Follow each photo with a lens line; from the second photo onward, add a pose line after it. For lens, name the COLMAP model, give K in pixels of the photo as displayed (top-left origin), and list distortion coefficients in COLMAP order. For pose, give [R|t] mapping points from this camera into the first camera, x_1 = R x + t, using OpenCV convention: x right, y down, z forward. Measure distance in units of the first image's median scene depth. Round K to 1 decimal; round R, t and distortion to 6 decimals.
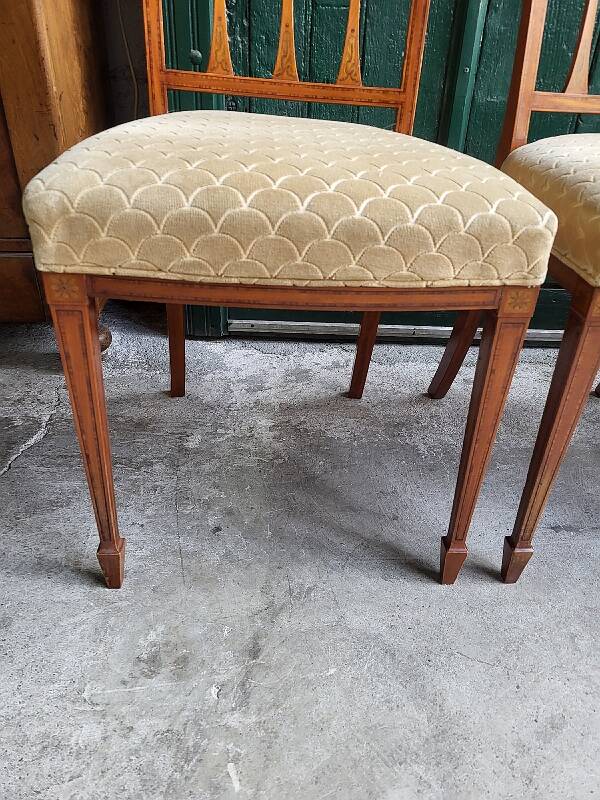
lens RADIAL K [[614.9, 0, 303.9], [0, 614.9, 400.7], [0, 0, 1]] dist [0.064179, -0.039274]
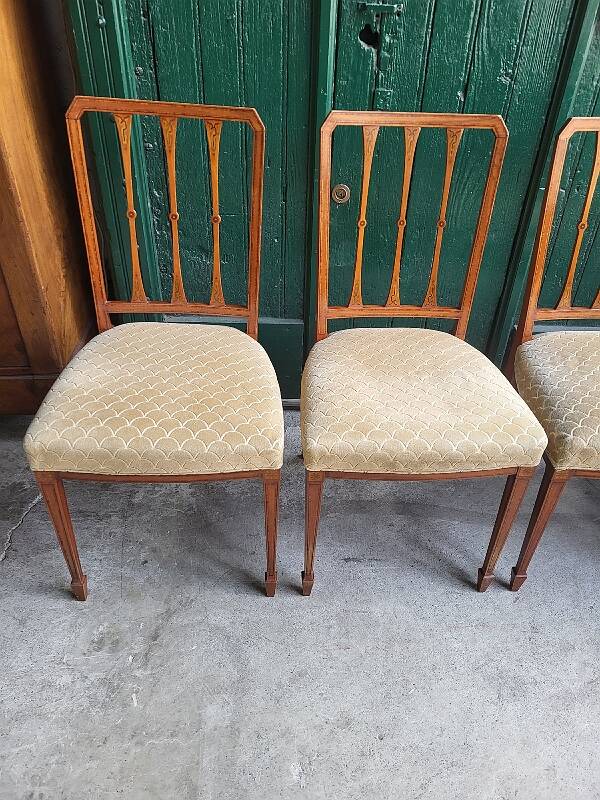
lens RADIAL K [[614.9, 0, 310.7], [0, 614.9, 396.5], [0, 0, 1]] dist [0.064179, -0.039274]
pose [[0.999935, 0.001395, -0.011280, 0.371996], [-0.000369, 0.995905, 0.090407, -0.445478], [0.011360, -0.090397, 0.995841, -0.730409]]
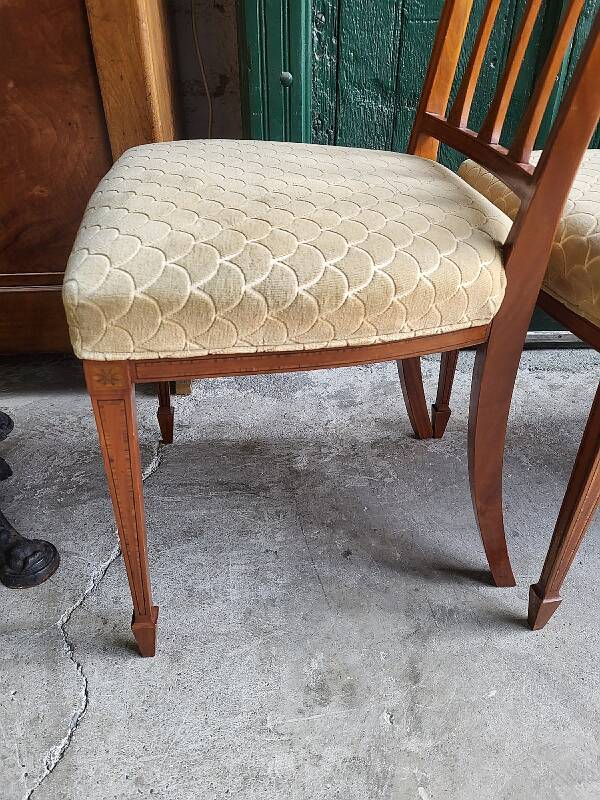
lens RADIAL K [[614.9, 0, 313.8], [0, 614.9, 410.3], [0, 0, 1]] dist [0.064179, -0.039274]
pose [[0.999182, -0.040391, 0.002109, -0.208934], [0.040257, 0.998204, 0.044373, -0.087182], [-0.003898, -0.044252, 0.999013, -0.025799]]
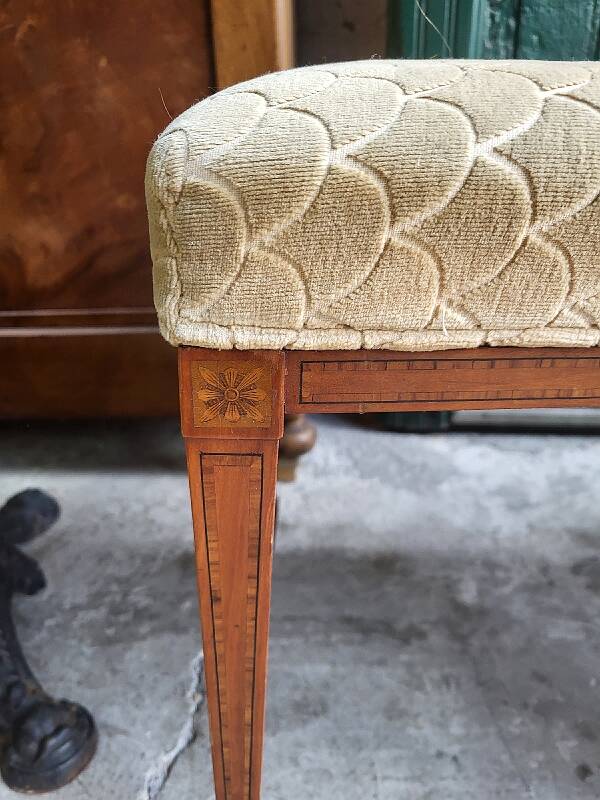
lens RADIAL K [[629.3, 0, 299.1], [0, 629.3, 404.5], [0, 0, 1]] dist [-0.001275, 0.009221]
pose [[0.992942, -0.014165, -0.117756, -0.367870], [-0.001121, 0.991677, -0.128745, -0.062385], [0.118600, 0.127968, 0.984662, 0.379986]]
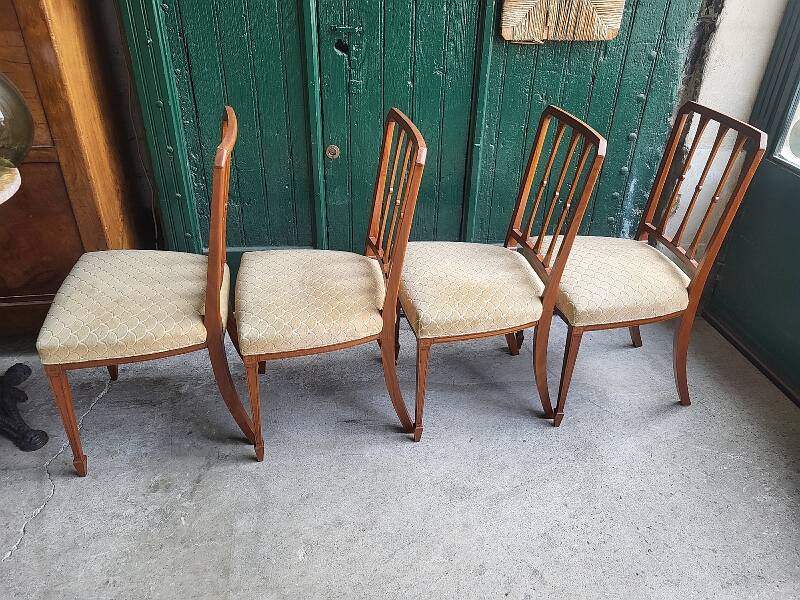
lens RADIAL K [[614.9, 0, 412.3], [0, 614.9, 286.6], [0, 0, 1]] dist [0.064179, -0.039274]
pose [[0.996820, -0.047908, 0.063683, 0.596116], [0.047955, 0.998849, 0.000780, -0.309925], [-0.063648, 0.002276, 0.997970, -1.418772]]
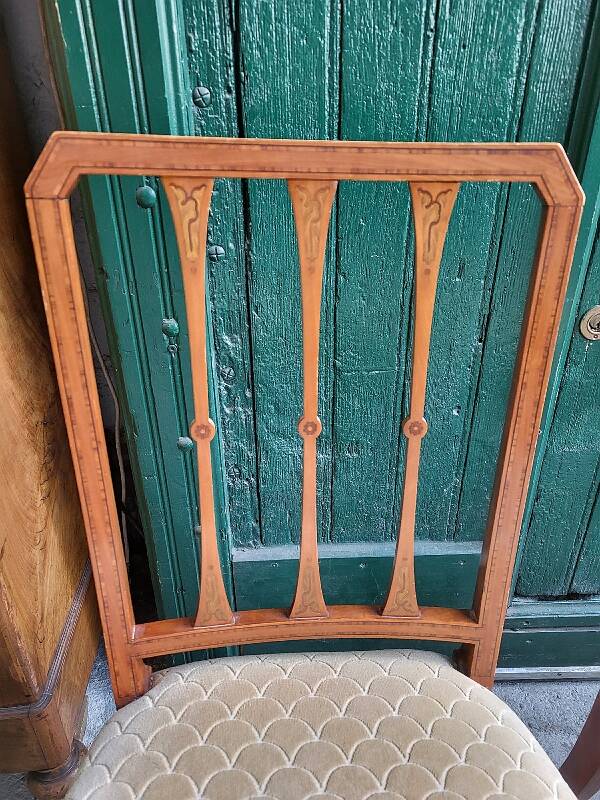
lens RADIAL K [[629.3, 0, 306.4], [0, 629.3, 411.5], [0, 0, 1]] dist [-0.001275, 0.009221]
pose [[0.998954, -0.038677, -0.024373, -0.006923], [0.038671, 0.999252, -0.000699, -0.798373], [0.024382, -0.000245, 0.999703, 0.329576]]
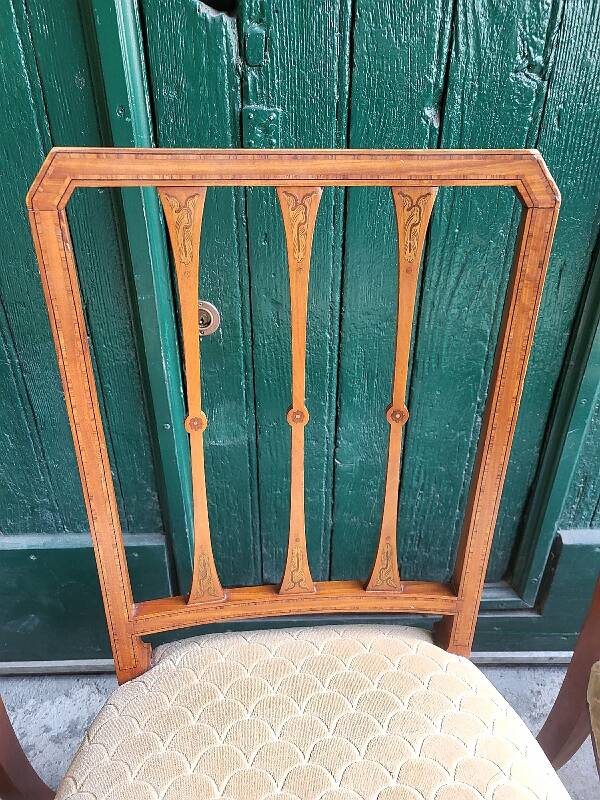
lens RADIAL K [[614.9, 0, 311.8], [0, 614.9, 402.1], [0, 0, 1]] dist [0.064179, -0.039274]
pose [[0.999439, -0.032496, -0.008071, 0.626896], [0.032615, 0.999354, 0.015083, -0.798564], [0.007575, -0.015338, 0.999854, 0.348086]]
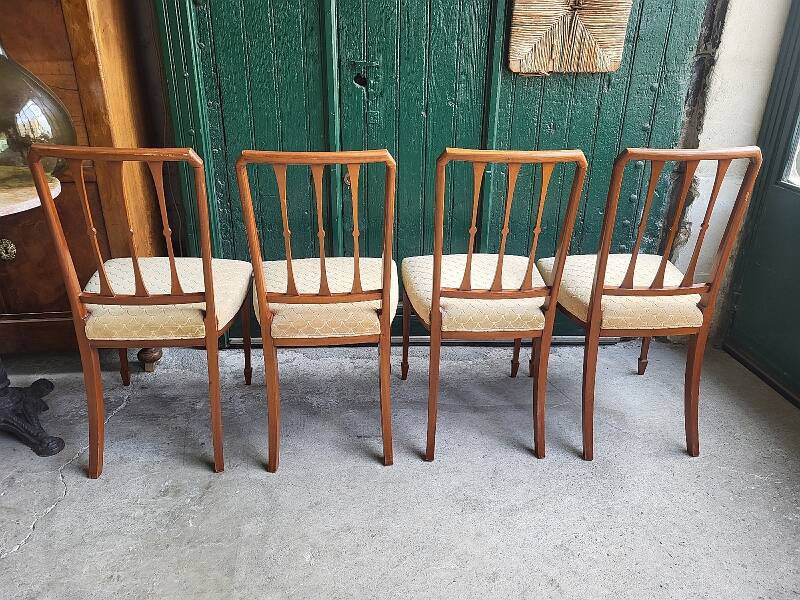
lens RADIAL K [[614.9, 0, 405.1], [0, 614.9, 283.1], [0, 0, 1]] dist [0.064179, -0.039274]
pose [[0.998999, -0.036989, 0.025157, 0.612141], [0.040187, 0.989121, -0.141511, -0.021020], [-0.019649, 0.142380, 0.989617, -1.449921]]
